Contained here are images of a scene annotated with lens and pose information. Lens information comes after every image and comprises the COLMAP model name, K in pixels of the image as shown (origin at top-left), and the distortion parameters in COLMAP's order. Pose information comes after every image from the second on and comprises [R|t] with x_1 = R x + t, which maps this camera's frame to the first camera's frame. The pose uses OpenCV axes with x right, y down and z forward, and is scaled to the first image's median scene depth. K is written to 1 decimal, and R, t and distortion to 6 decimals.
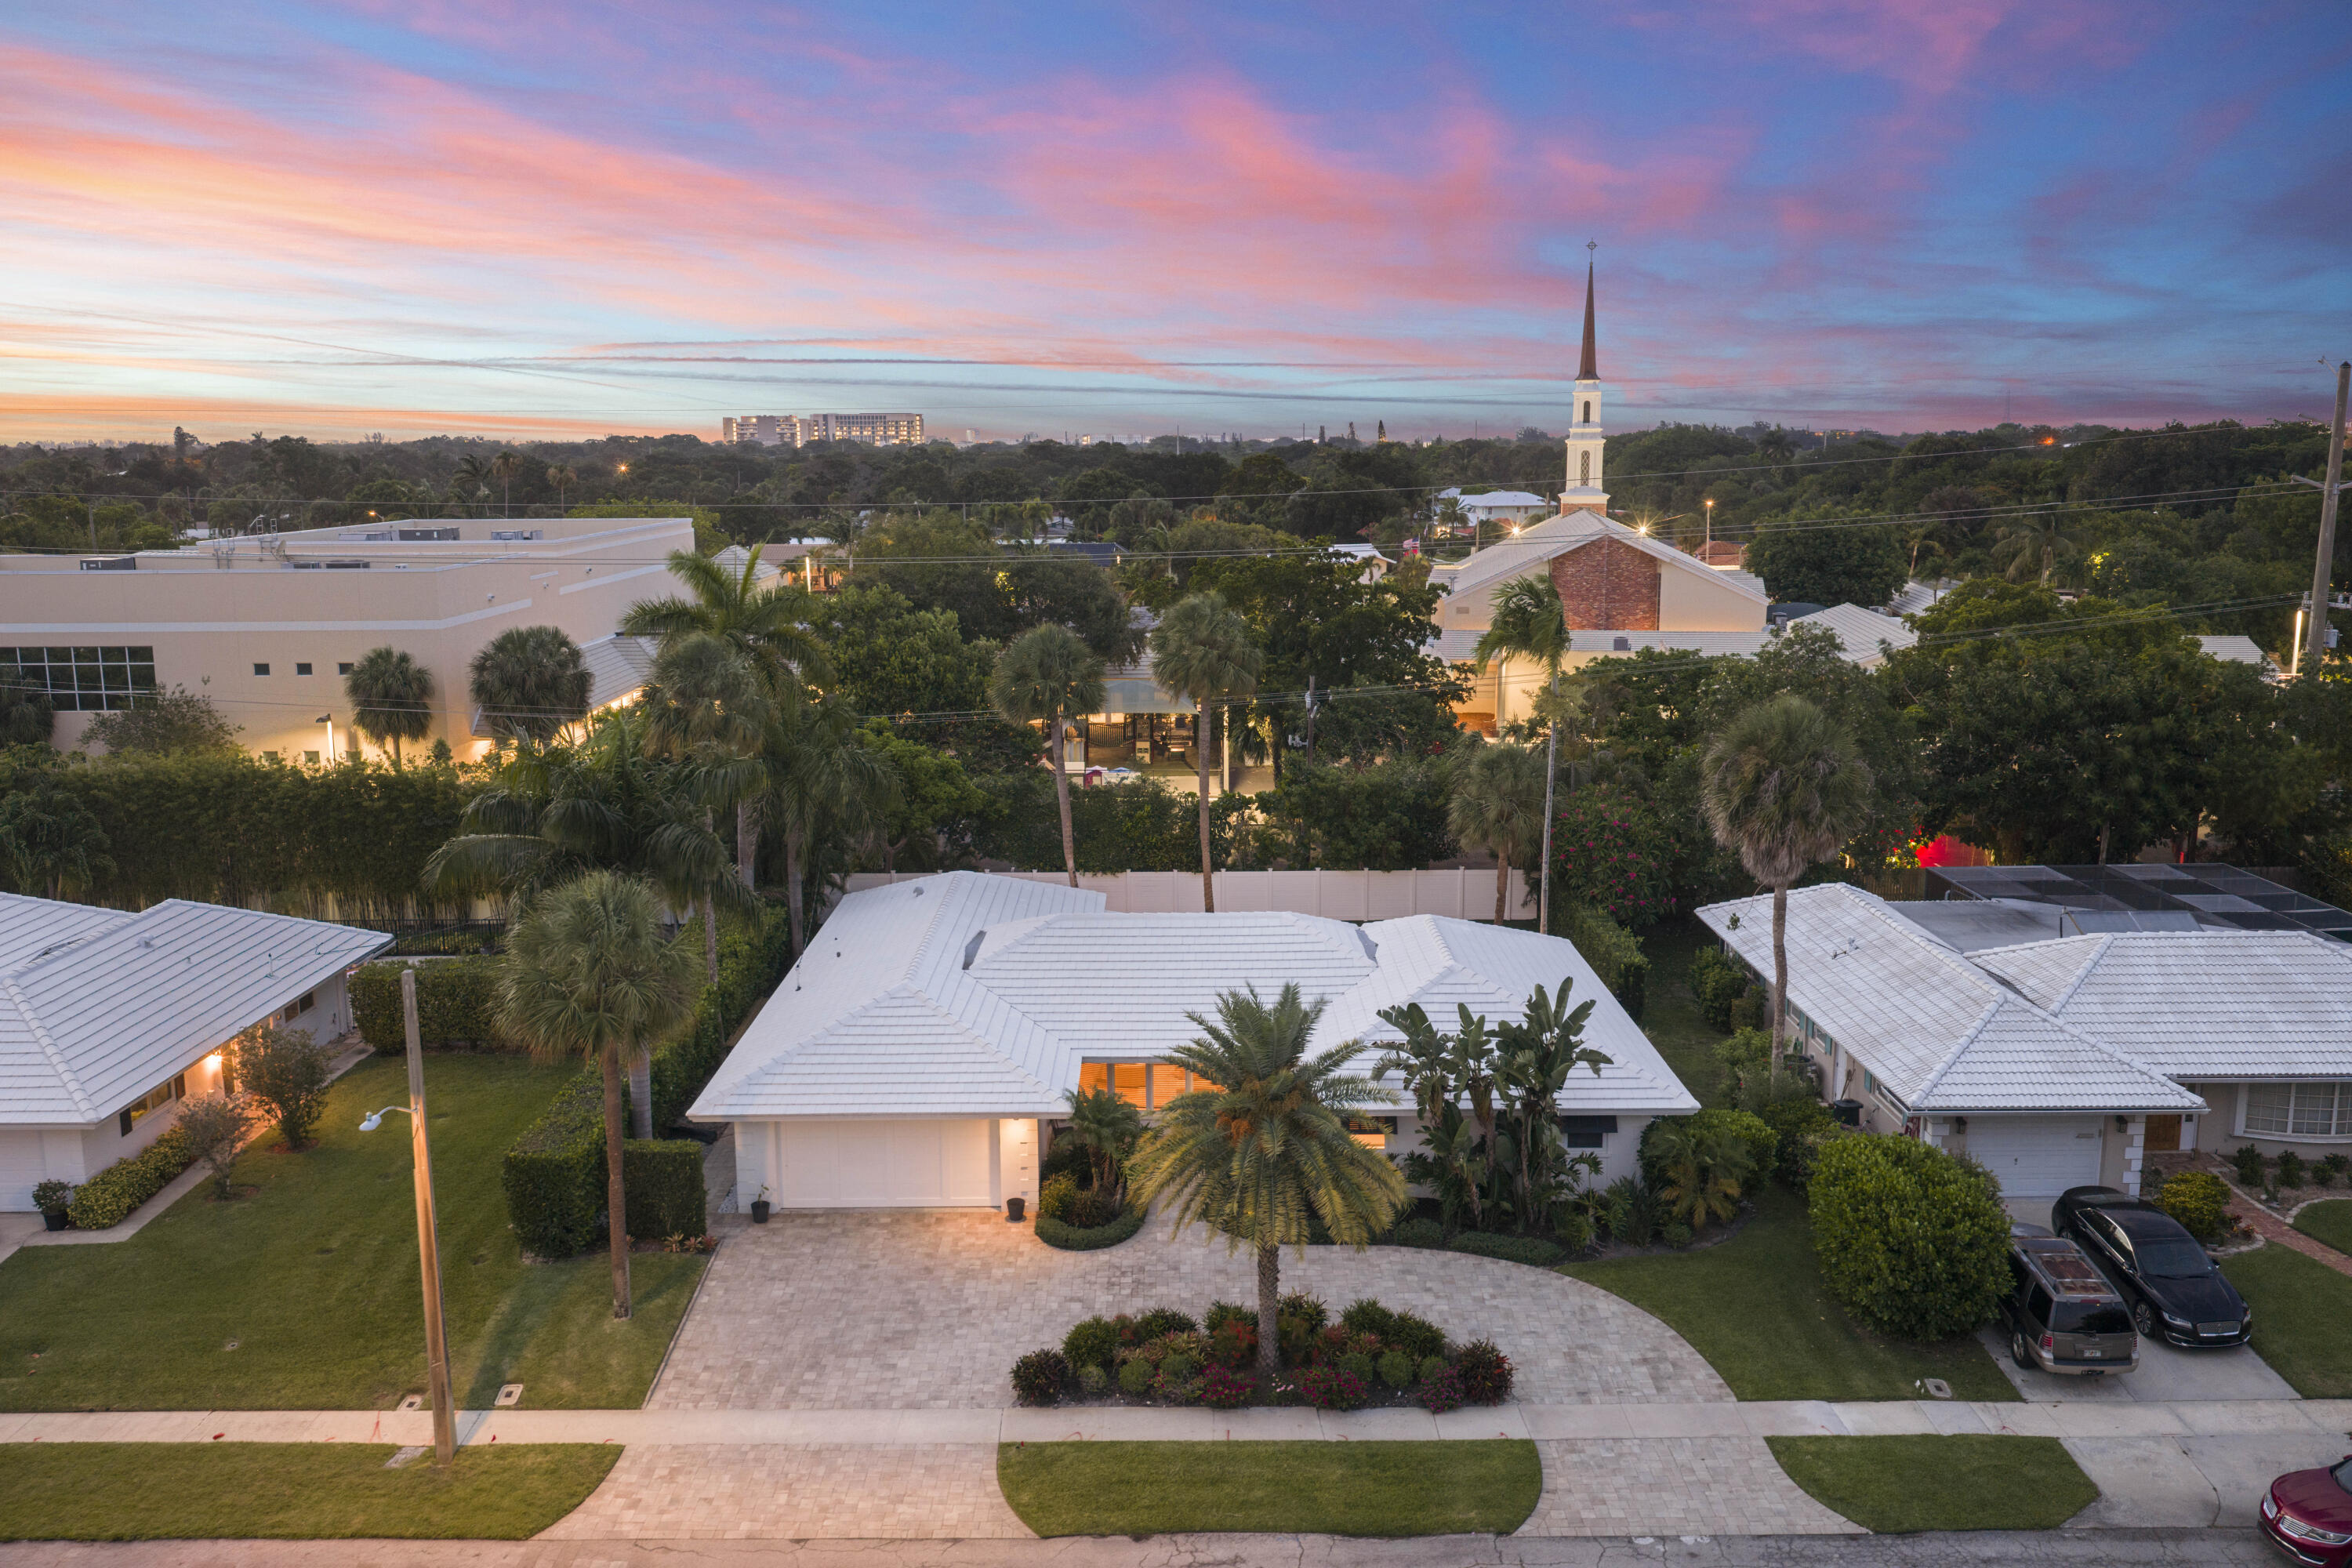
lens RADIAL K [[1929.6, 0, 1180.7], [0, 1929.6, 846.9], [0, 0, 1]] dist [0.013591, -0.032417]
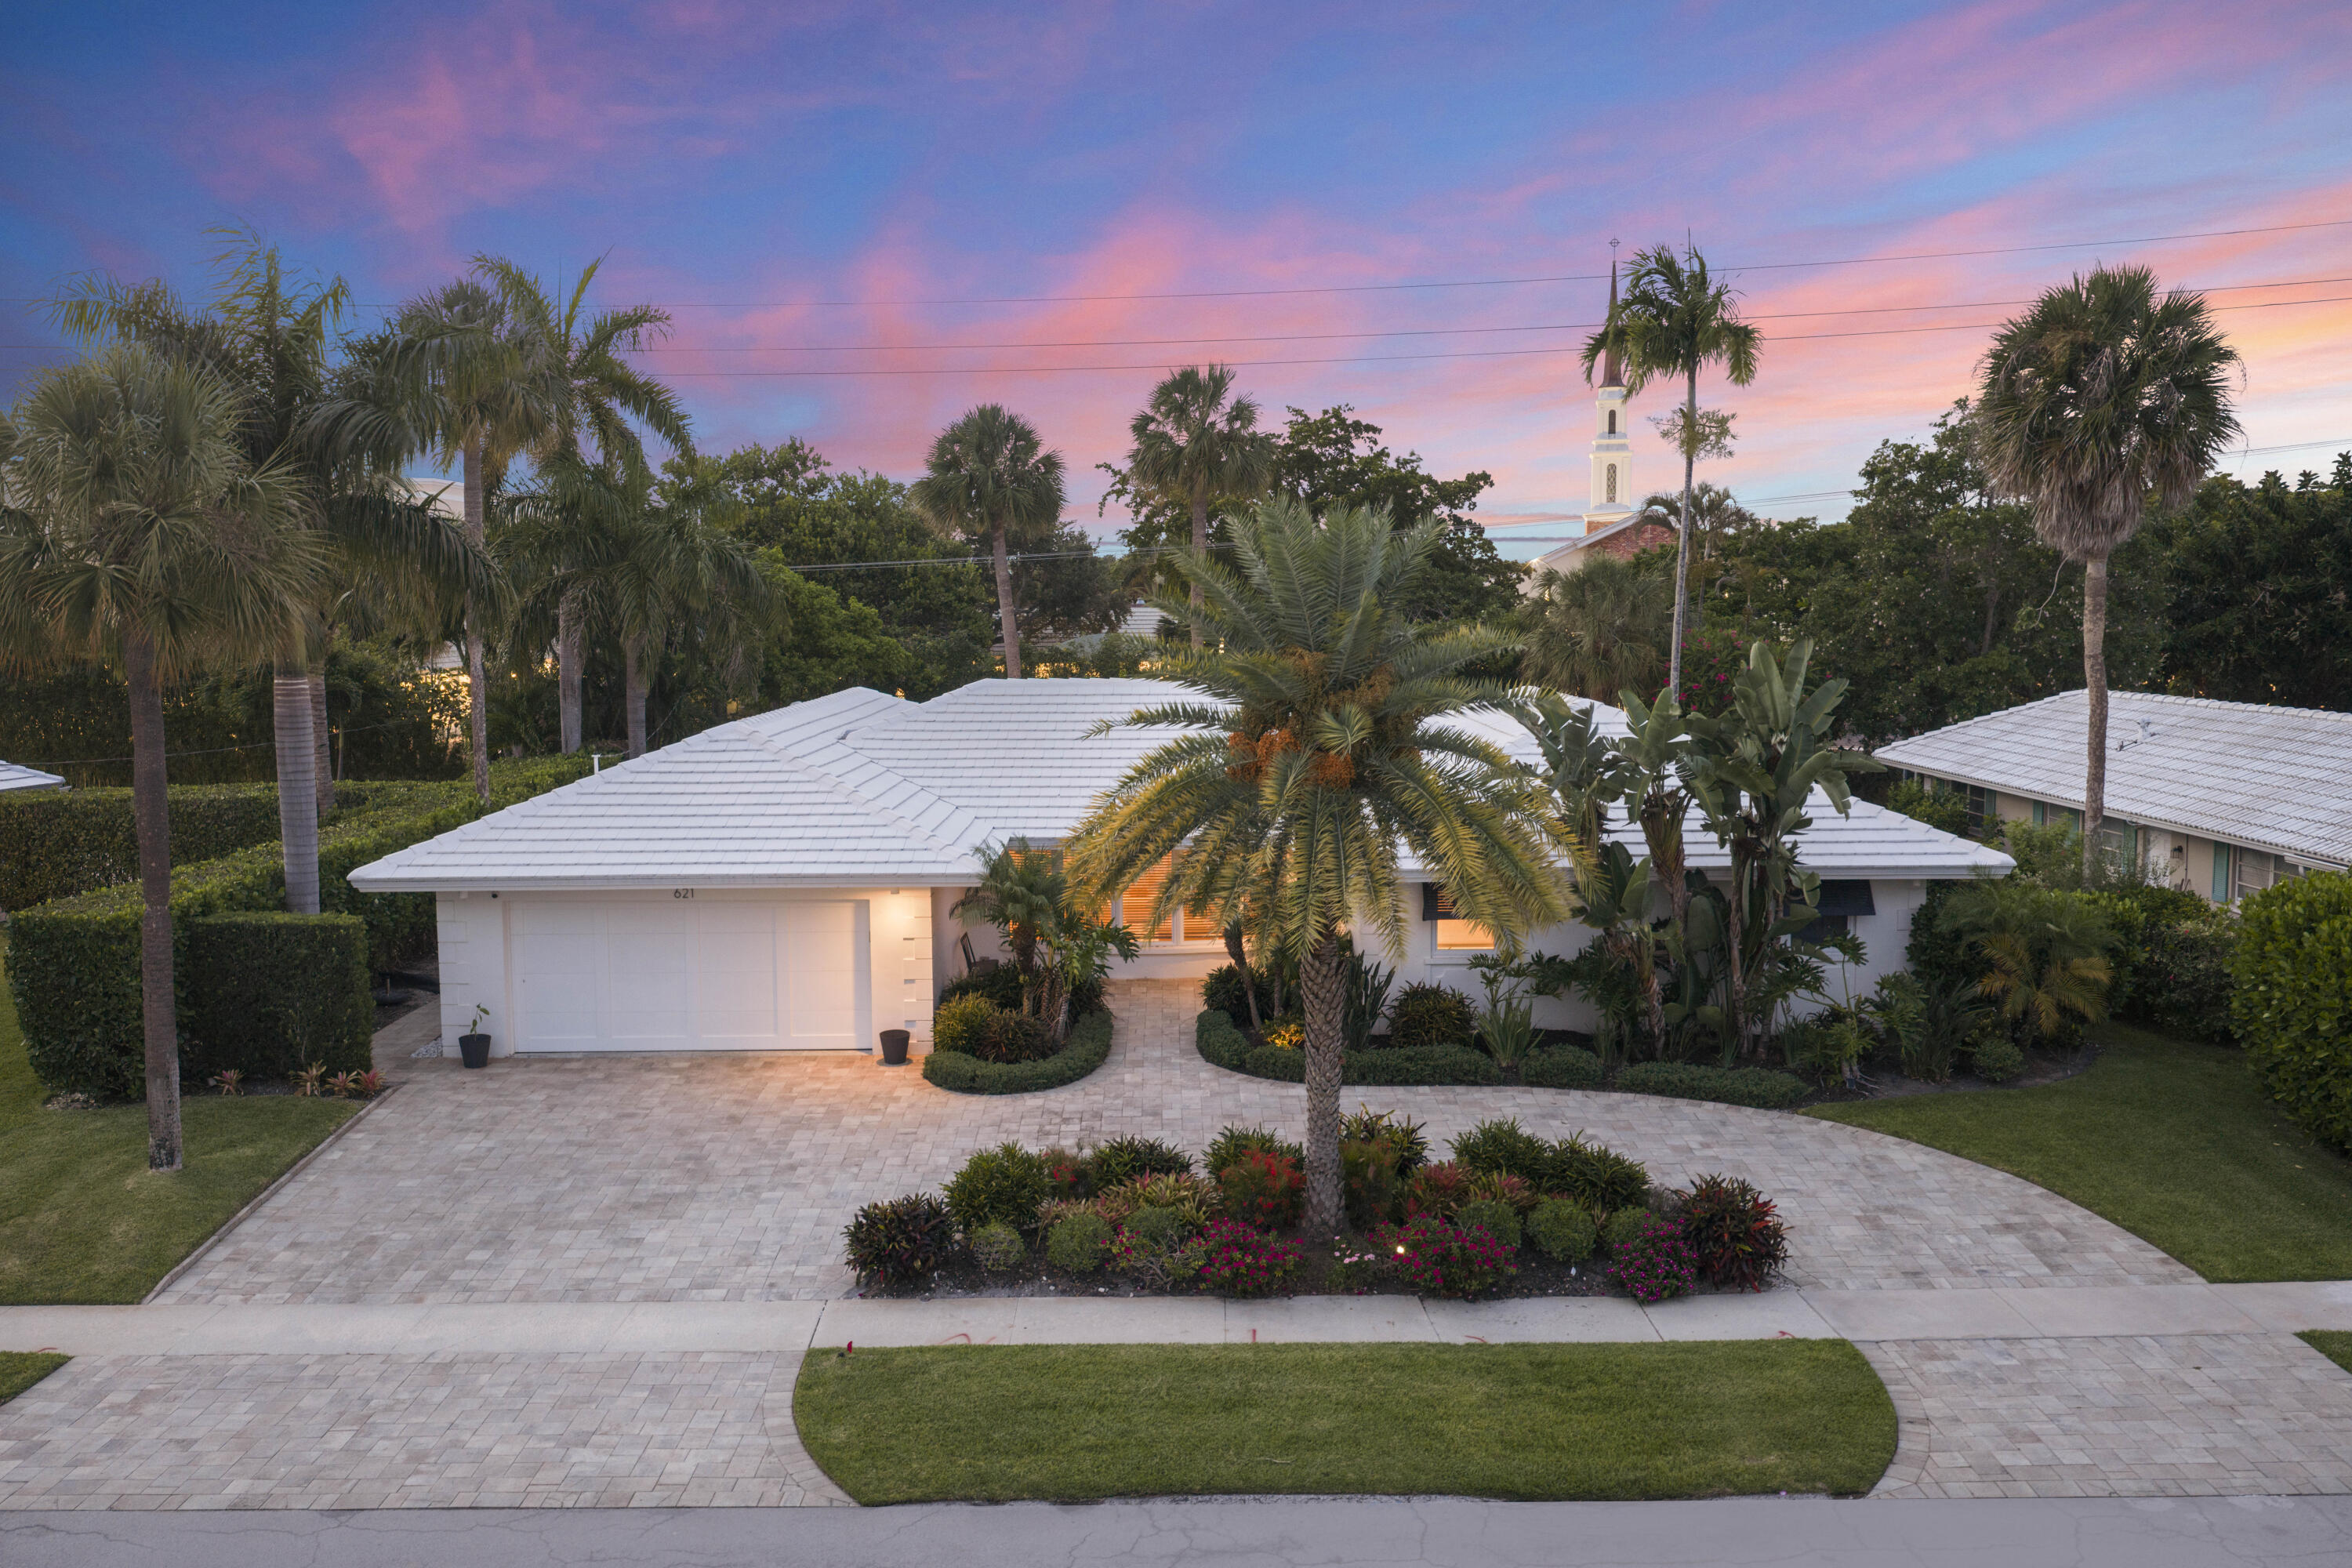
lens RADIAL K [[1929.6, 0, 1180.7], [0, 1929.6, 846.9], [0, 0, 1]] dist [0.013591, -0.032417]
pose [[0.999979, -0.001417, 0.006300, 0.001794], [0.001930, 0.996612, -0.082227, 0.205247], [-0.006162, 0.082238, 0.996594, 0.450268]]
